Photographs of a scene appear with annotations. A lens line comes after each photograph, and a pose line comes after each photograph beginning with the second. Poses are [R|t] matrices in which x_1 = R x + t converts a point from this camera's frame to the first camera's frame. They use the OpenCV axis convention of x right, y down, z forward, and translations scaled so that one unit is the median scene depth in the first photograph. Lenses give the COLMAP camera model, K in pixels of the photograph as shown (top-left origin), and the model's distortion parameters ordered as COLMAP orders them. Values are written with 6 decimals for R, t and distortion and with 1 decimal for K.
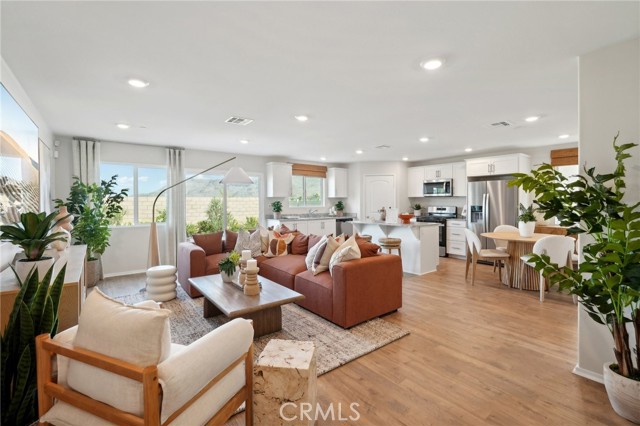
lens RADIAL K [[287.3, 0, 320.8], [0, 287.3, 208.5], [0, 0, 1]] dist [-0.013661, -0.000293]
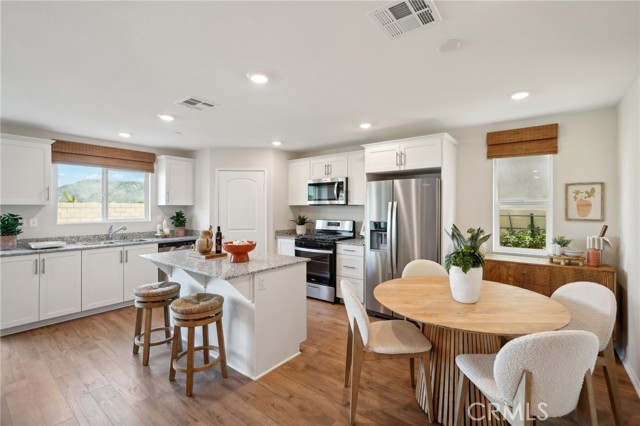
lens RADIAL K [[287.3, 0, 321.5], [0, 287.3, 207.5], [0, 0, 1]] dist [-0.013661, -0.000293]
pose [[0.974178, 0.002841, 0.225764, 0.261198], [0.002740, 0.999698, -0.024402, -0.020660], [-0.225765, 0.024391, 0.973876, 0.396473]]
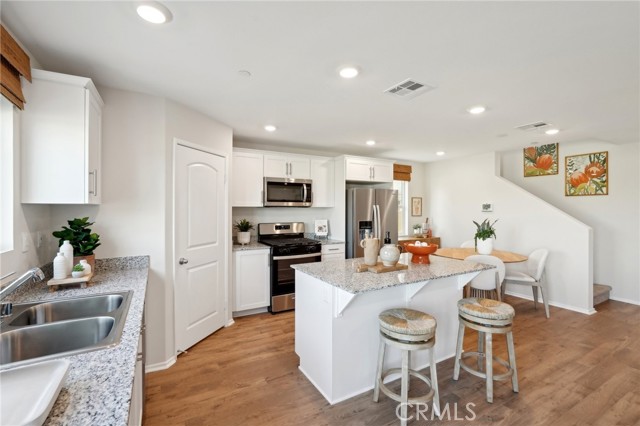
lens RADIAL K [[287.3, 0, 321.6], [0, 287.3, 210.0], [0, 0, 1]] dist [-0.013661, -0.000293]
pose [[0.165016, 0.000514, 0.986291, -0.174761], [0.021879, 0.999752, -0.004182, -0.031820], [-0.986048, 0.022269, 0.164964, 0.871937]]
